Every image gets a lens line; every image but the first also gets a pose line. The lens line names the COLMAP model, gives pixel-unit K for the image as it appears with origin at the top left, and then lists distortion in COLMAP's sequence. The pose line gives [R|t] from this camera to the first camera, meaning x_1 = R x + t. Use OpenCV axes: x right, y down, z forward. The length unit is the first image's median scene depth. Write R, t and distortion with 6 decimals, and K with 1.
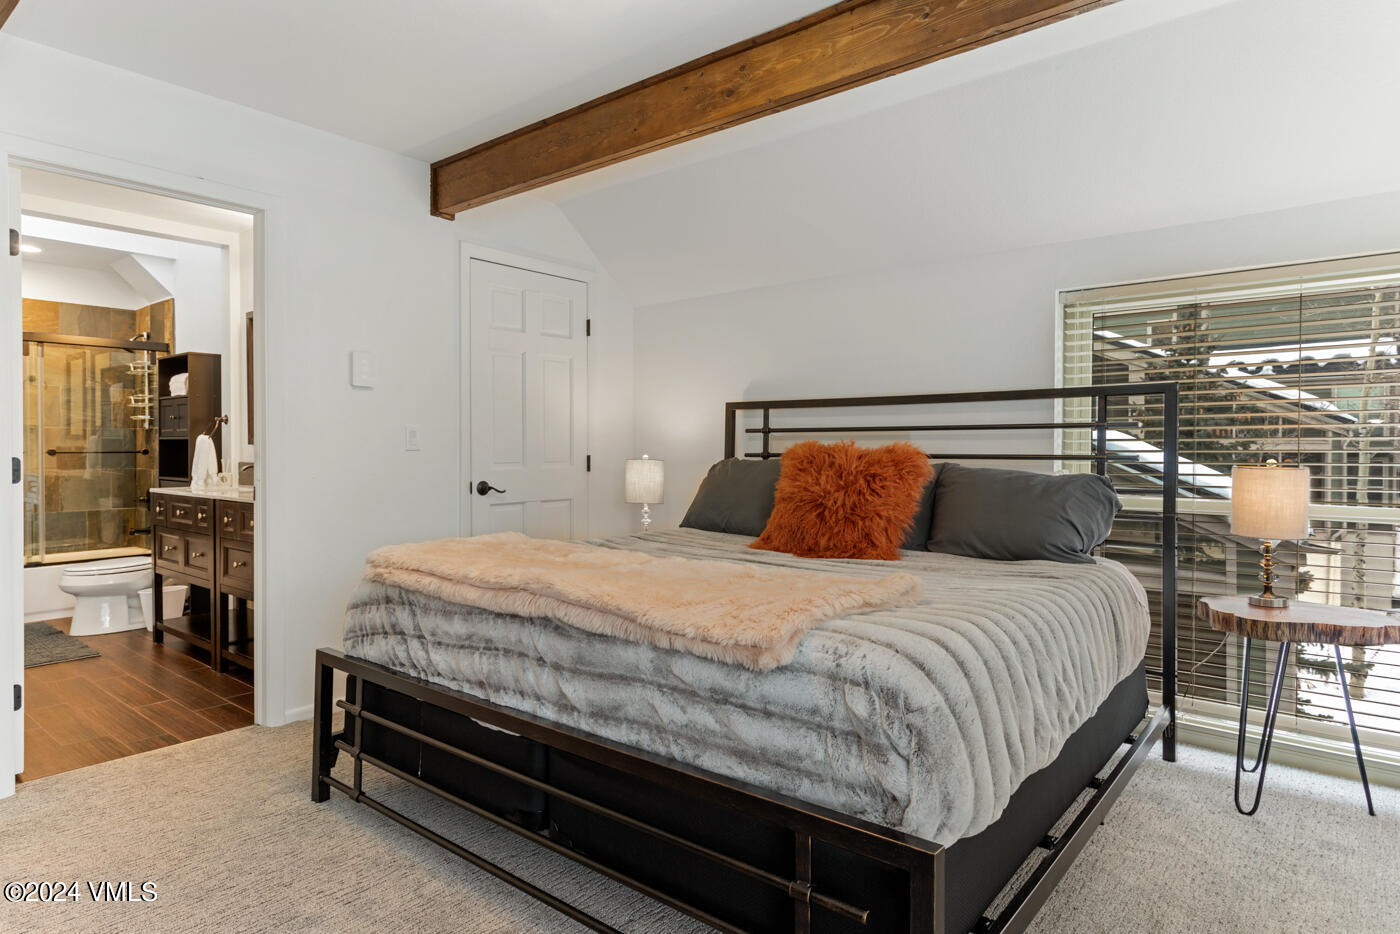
lens RADIAL K [[807.3, 0, 700.0], [0, 807.3, 467.0], [0, 0, 1]] dist [-0.000667, -0.000139]
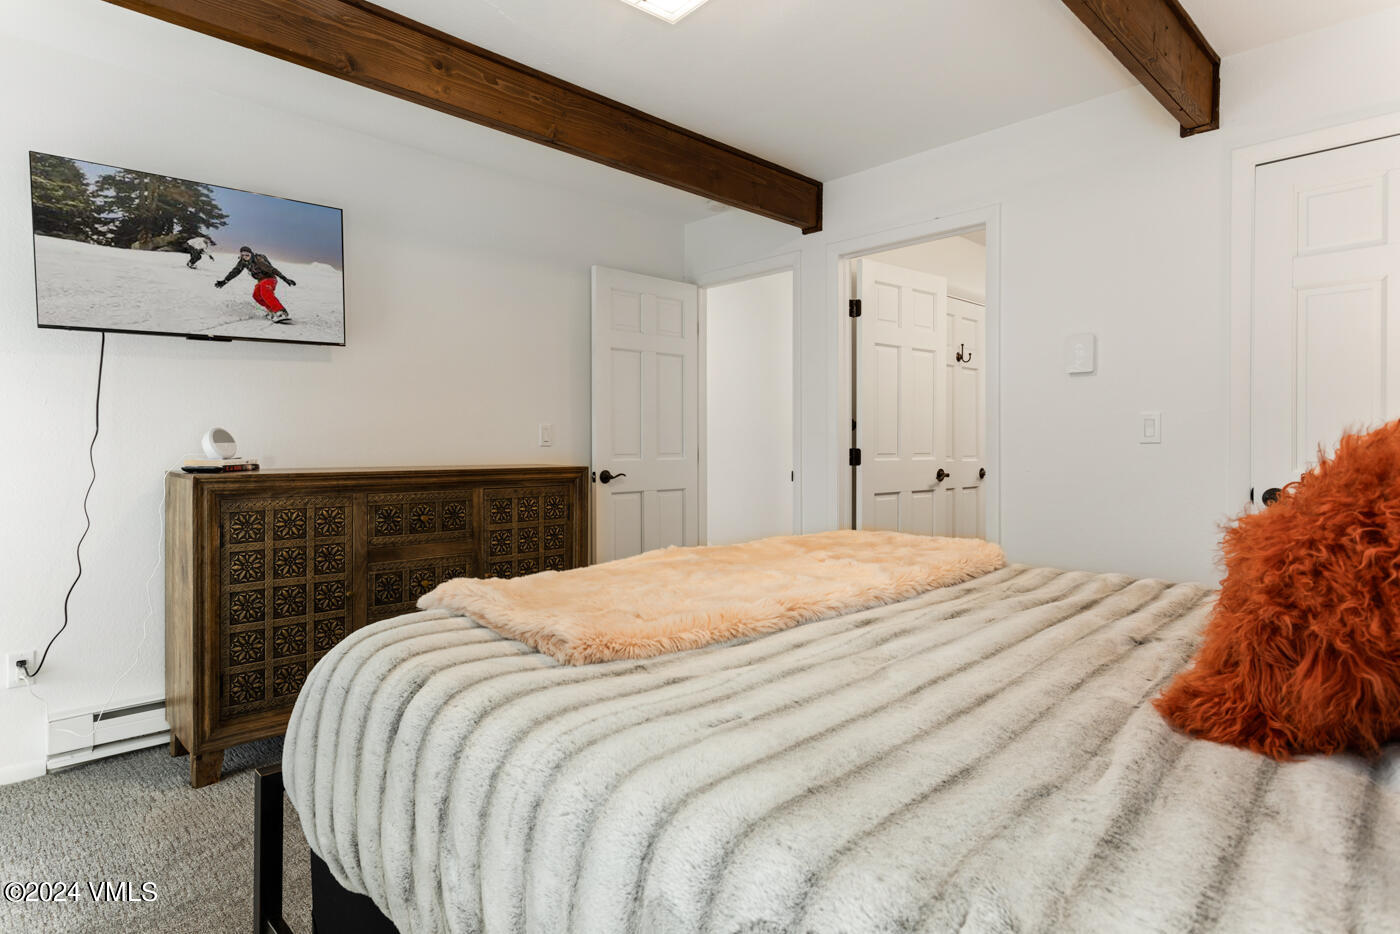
lens RADIAL K [[807.3, 0, 700.0], [0, 807.3, 467.0], [0, 0, 1]] dist [-0.000667, -0.000139]
pose [[-0.087302, 0.007450, -0.996154, 0.889345], [-0.007362, 0.999940, 0.008124, -0.002578], [0.996155, 0.008043, -0.087242, 1.143131]]
